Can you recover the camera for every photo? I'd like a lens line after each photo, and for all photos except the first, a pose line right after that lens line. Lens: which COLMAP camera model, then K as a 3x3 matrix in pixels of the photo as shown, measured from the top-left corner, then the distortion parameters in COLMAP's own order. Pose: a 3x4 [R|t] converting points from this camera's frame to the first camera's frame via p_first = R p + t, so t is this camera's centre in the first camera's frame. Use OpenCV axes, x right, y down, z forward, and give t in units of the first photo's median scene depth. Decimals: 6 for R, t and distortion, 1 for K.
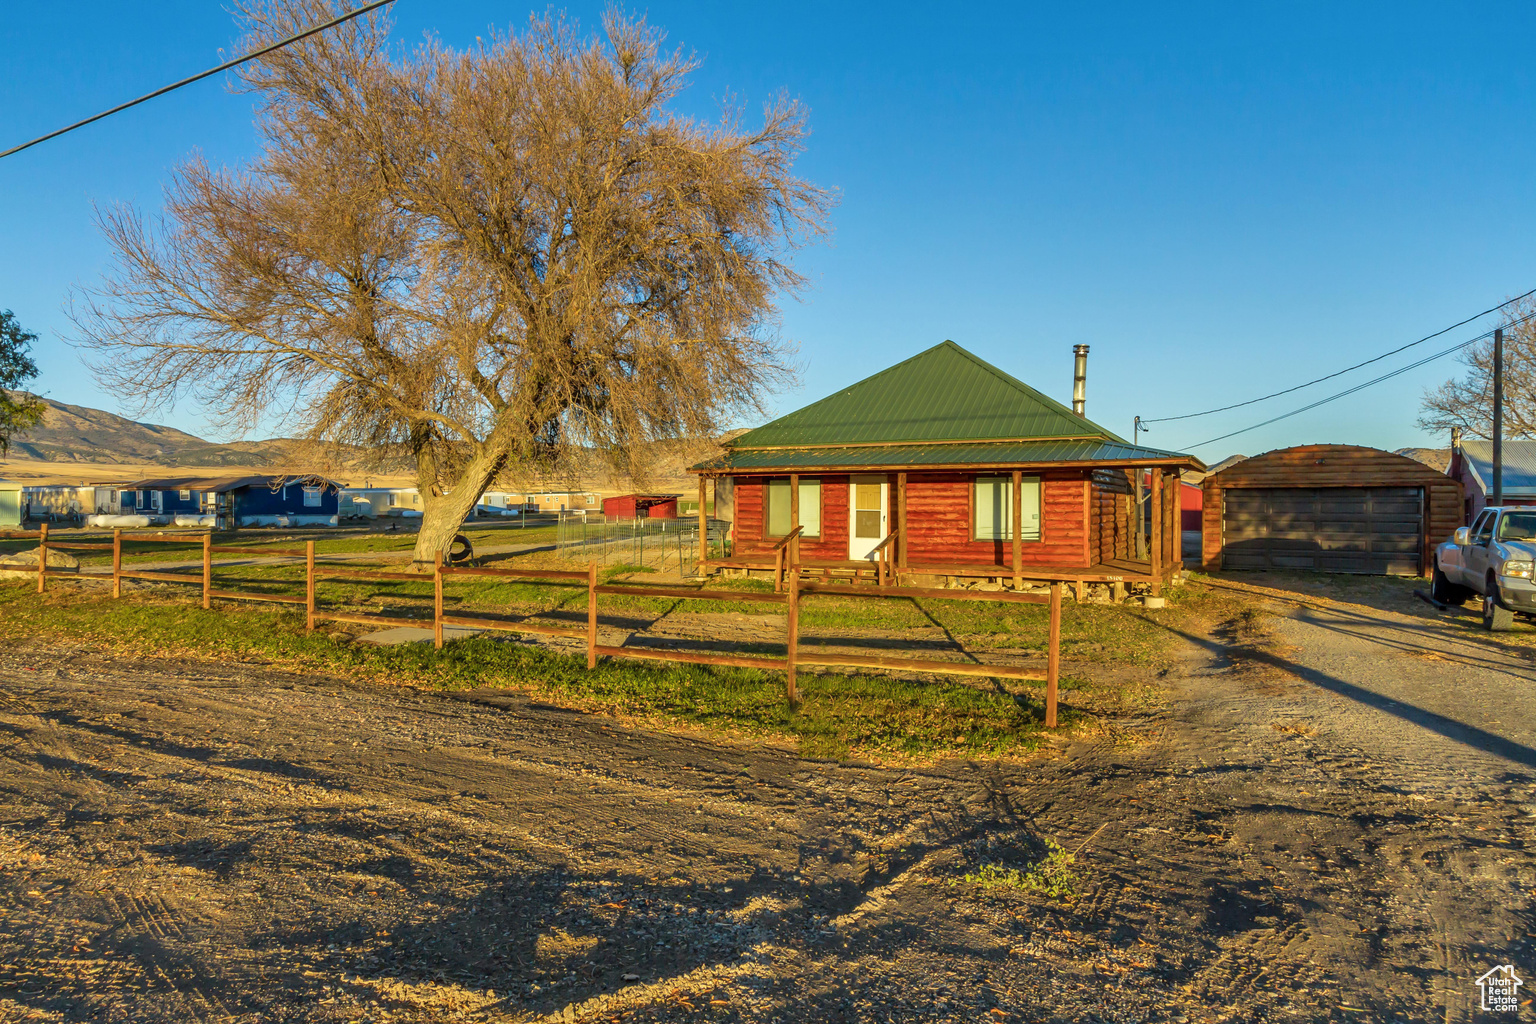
lens RADIAL K [[896.4, 0, 769.8], [0, 896.4, 512.1], [0, 0, 1]] dist [0.006521, -0.002378]
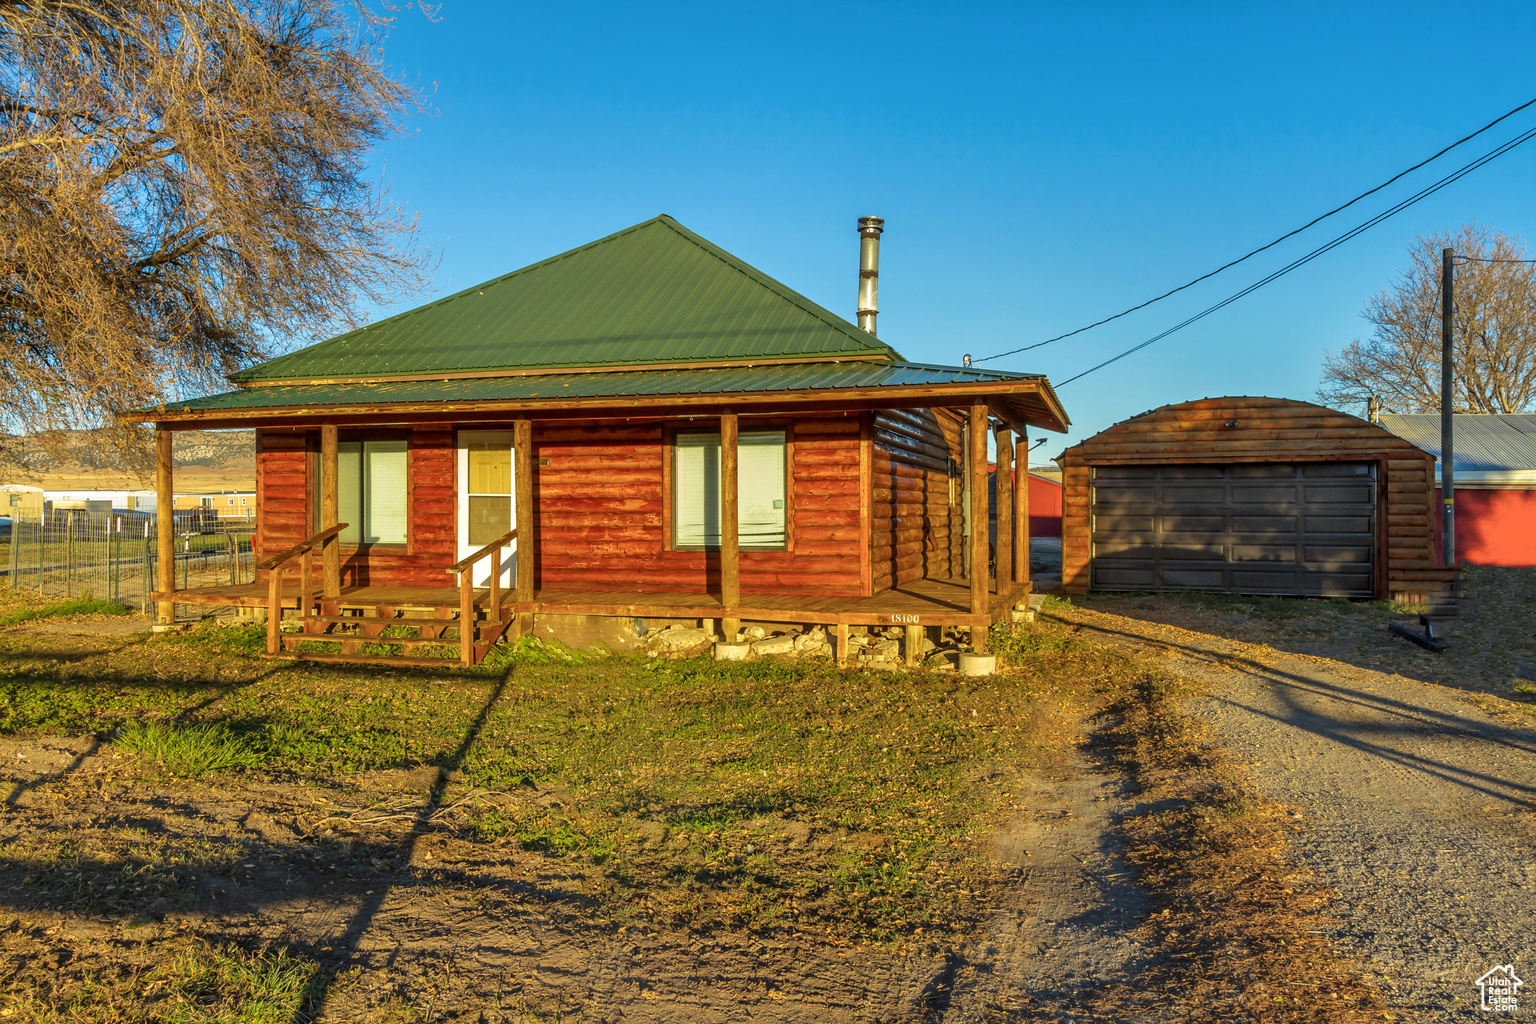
lens RADIAL K [[1083.6, 0, 767.3], [0, 1083.6, 519.2], [0, 0, 1]] dist [0.004498, -0.001387]
pose [[0.983158, -0.003258, 0.182726, 0.161769], [0.003308, 0.999995, 0.000034, 0.013429], [-0.182726, 0.000571, 0.983164, 0.336461]]
